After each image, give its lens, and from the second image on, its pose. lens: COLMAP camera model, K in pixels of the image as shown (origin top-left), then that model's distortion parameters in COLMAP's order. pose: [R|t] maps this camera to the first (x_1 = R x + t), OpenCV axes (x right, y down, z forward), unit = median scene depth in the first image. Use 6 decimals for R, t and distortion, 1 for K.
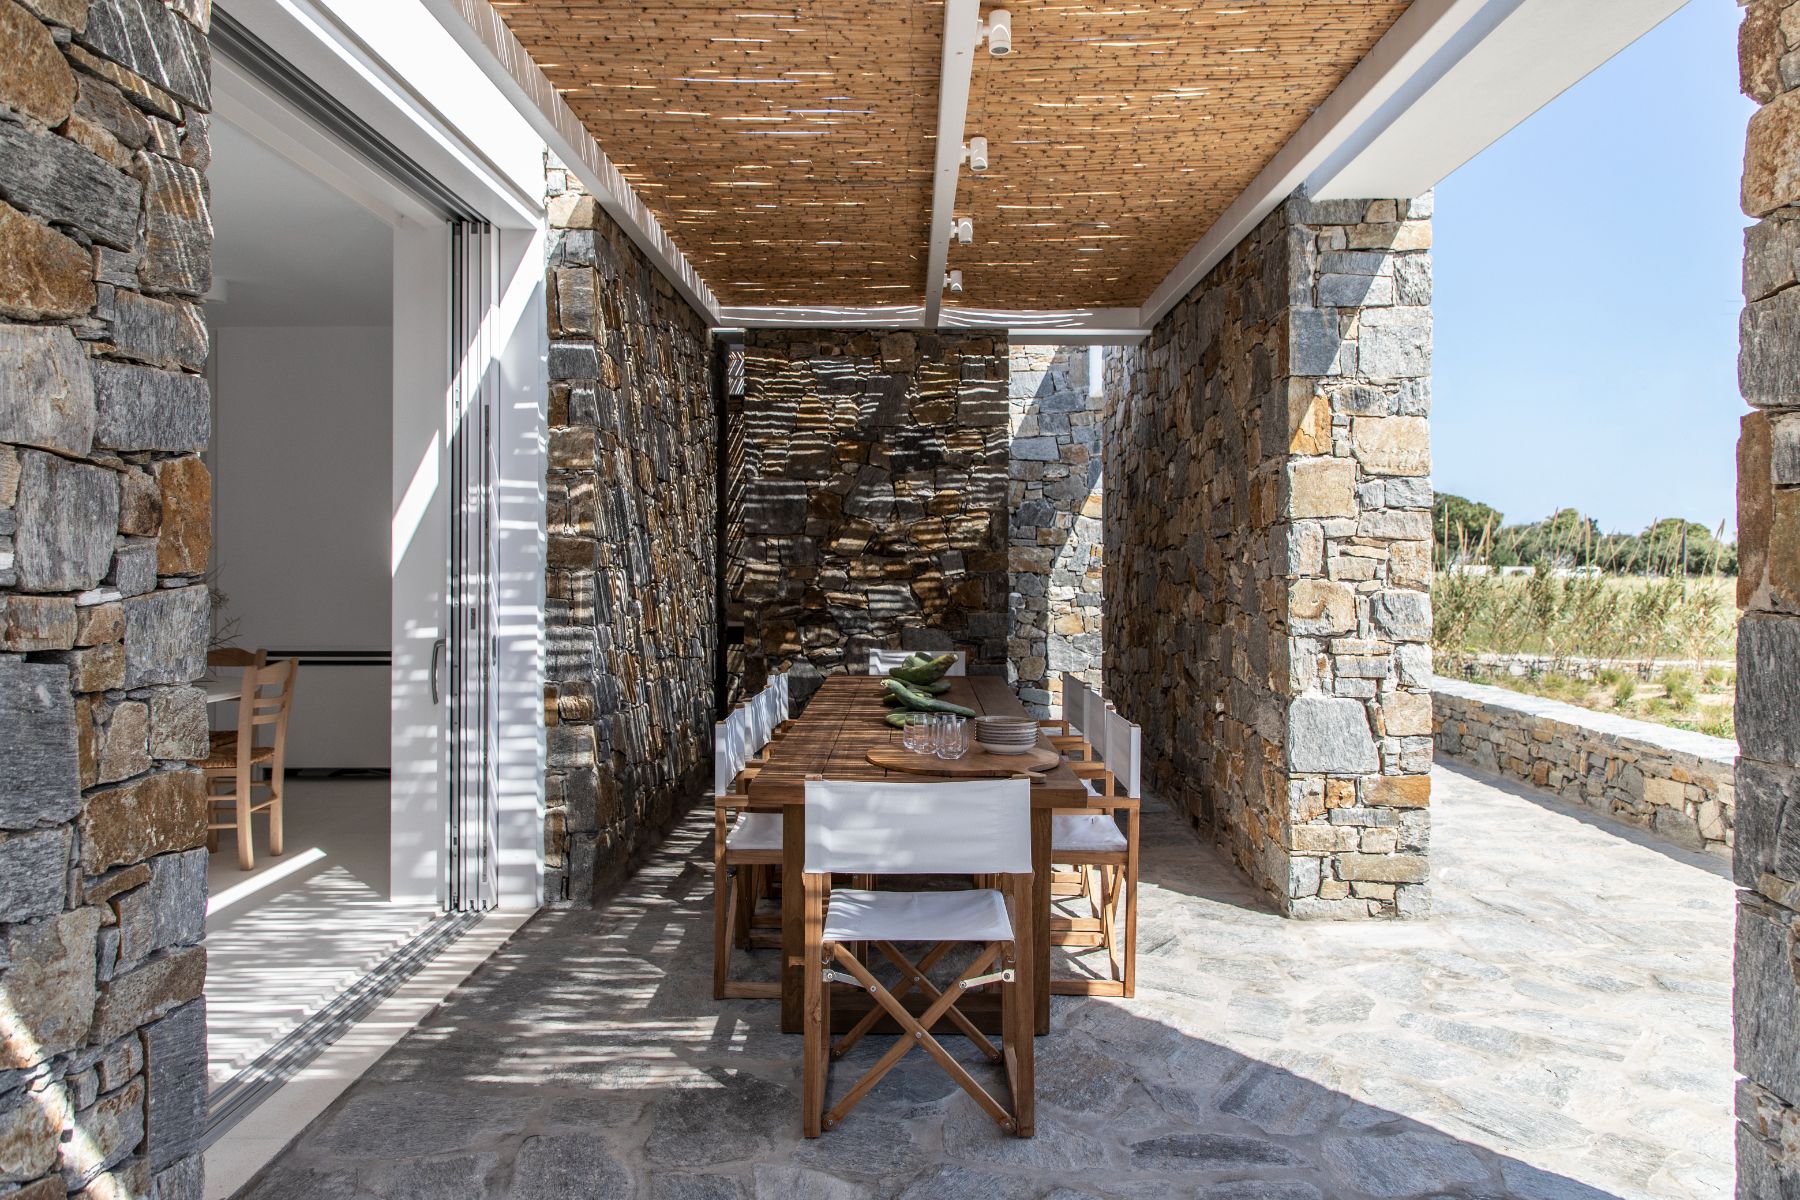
lens RADIAL K [[1228.3, 0, 902.1], [0, 1228.3, 575.7], [0, 0, 1]] dist [0.000186, 0.001552]
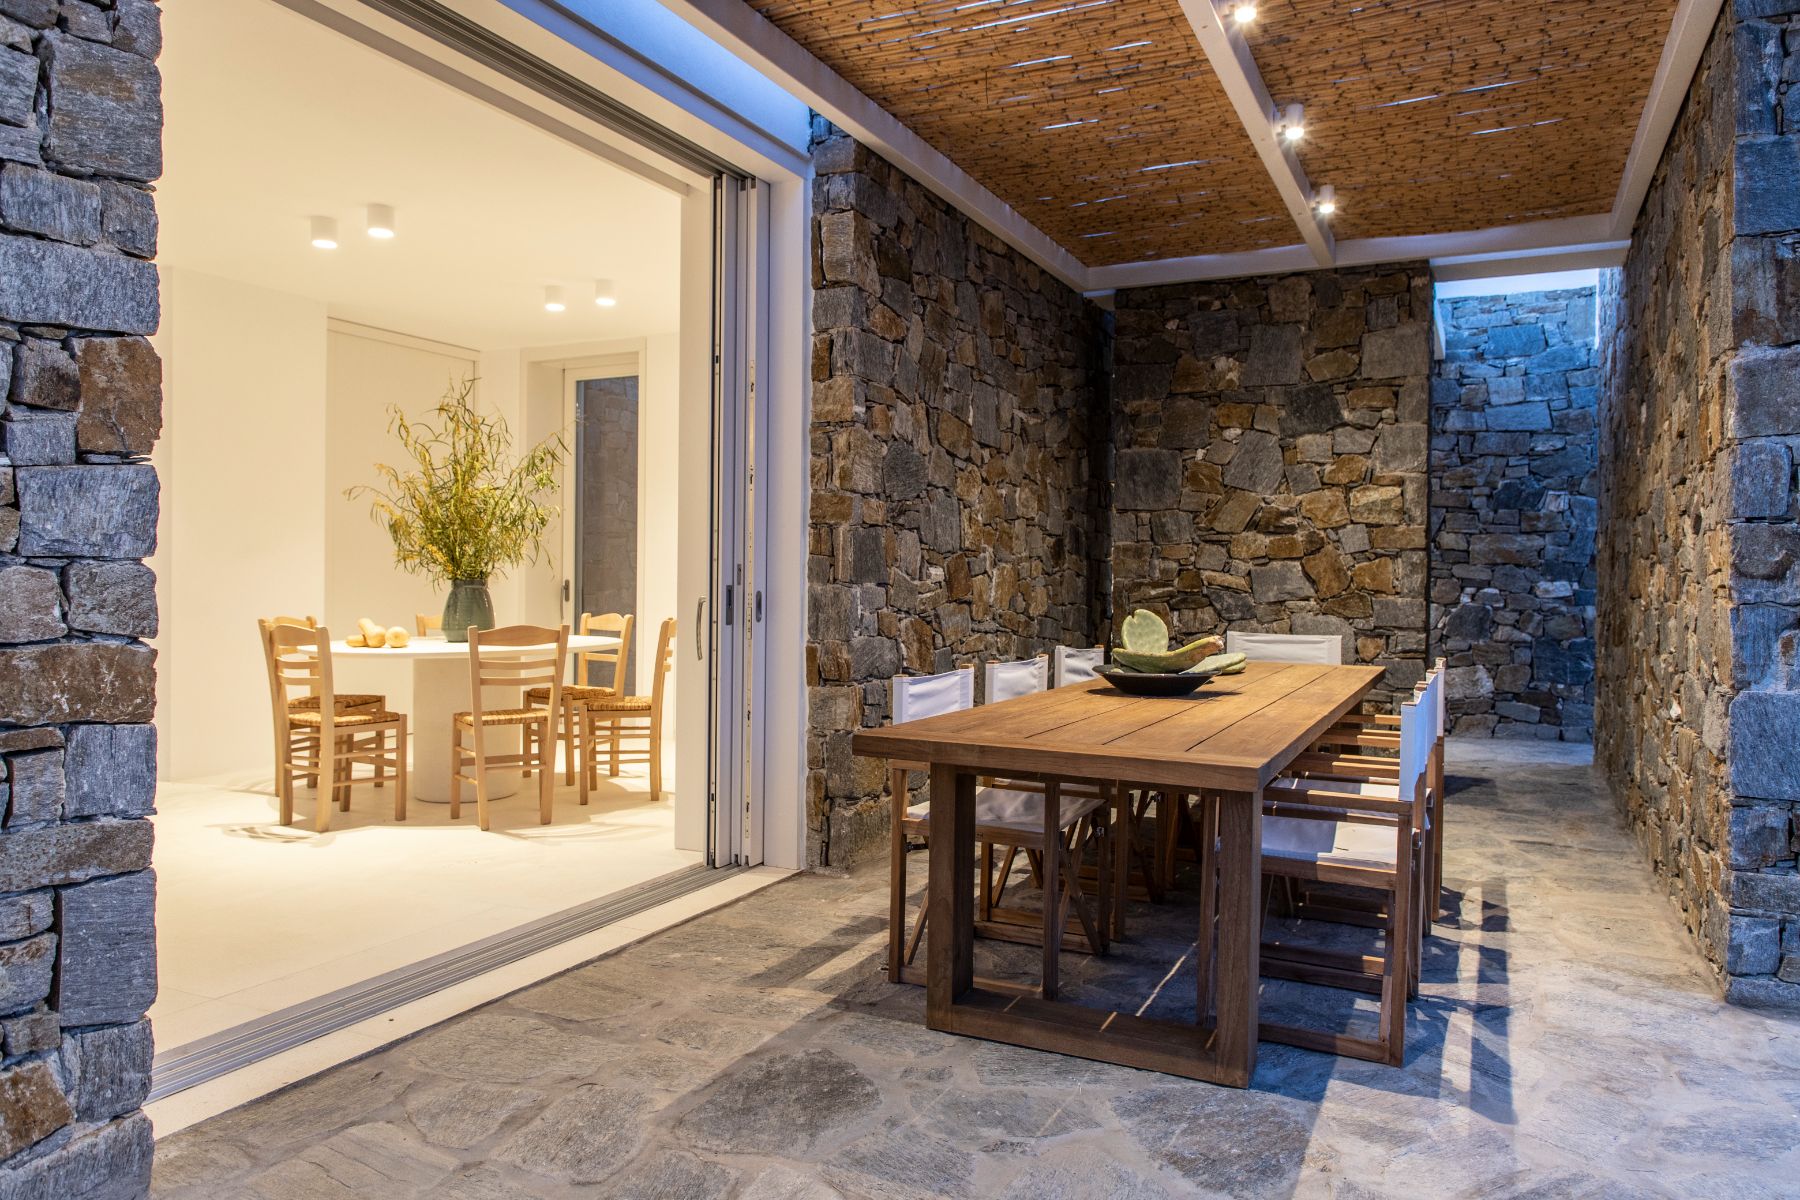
lens RADIAL K [[1191.8, 0, 900.0], [0, 1191.8, 600.0], [0, 0, 1]] dist [0.003744, -0.001538]
pose [[0.898414, 0.009727, -0.439042, 0.188108], [-0.008896, 0.999953, 0.003951, 0.048390], [0.439060, 0.000357, 0.898458, 0.171256]]
